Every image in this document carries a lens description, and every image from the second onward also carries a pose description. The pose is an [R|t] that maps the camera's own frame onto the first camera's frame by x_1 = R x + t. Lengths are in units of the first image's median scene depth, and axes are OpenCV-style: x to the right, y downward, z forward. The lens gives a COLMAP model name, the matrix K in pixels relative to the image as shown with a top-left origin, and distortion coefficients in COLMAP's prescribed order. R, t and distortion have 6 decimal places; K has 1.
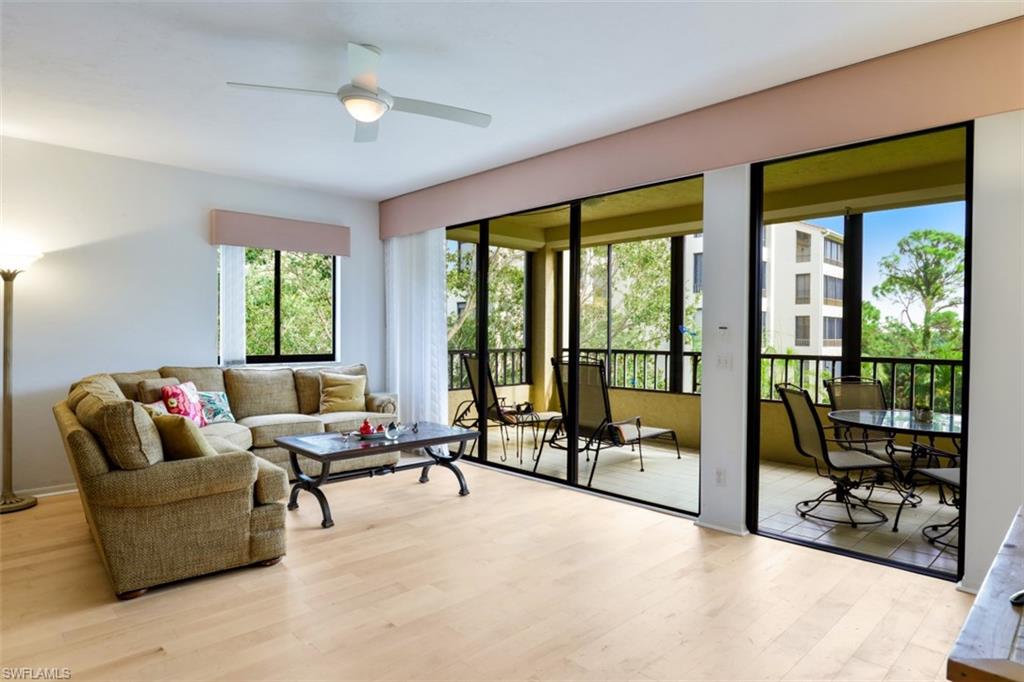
lens RADIAL K [[569.5, 0, 522.5], [0, 569.5, 346.5], [0, 0, 1]] dist [-0.025923, 0.000795]
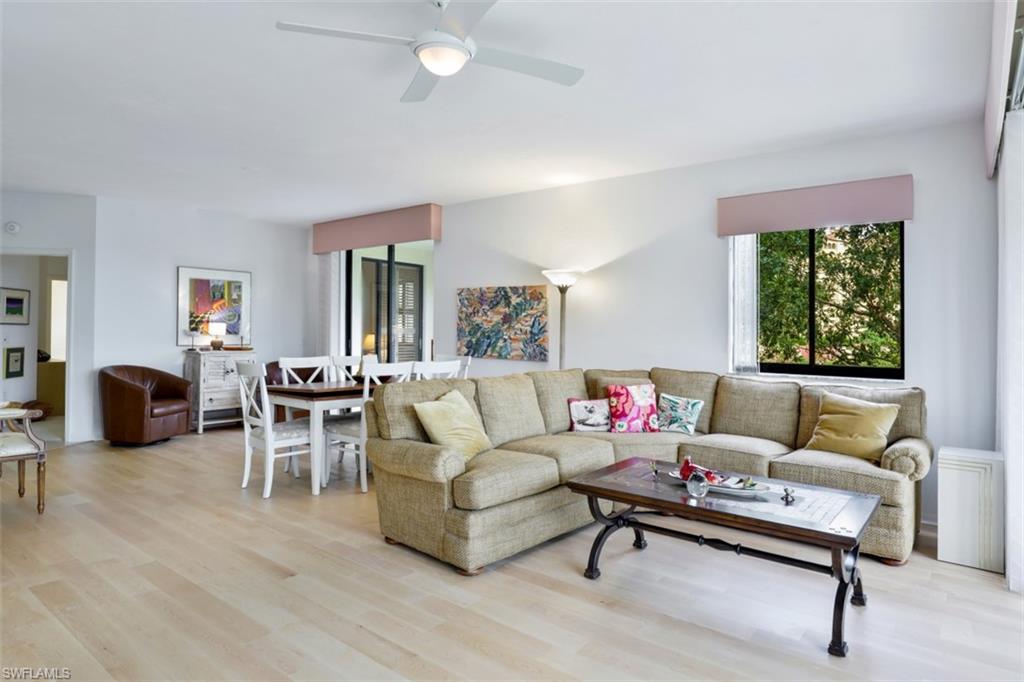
lens RADIAL K [[569.5, 0, 520.7], [0, 569.5, 326.1], [0, 0, 1]] dist [-0.025923, 0.000795]
pose [[0.151500, -0.014179, -0.988356, 0.278581], [-0.034616, 0.999208, -0.019641, -0.008643], [0.987851, 0.037189, 0.150889, 0.501398]]
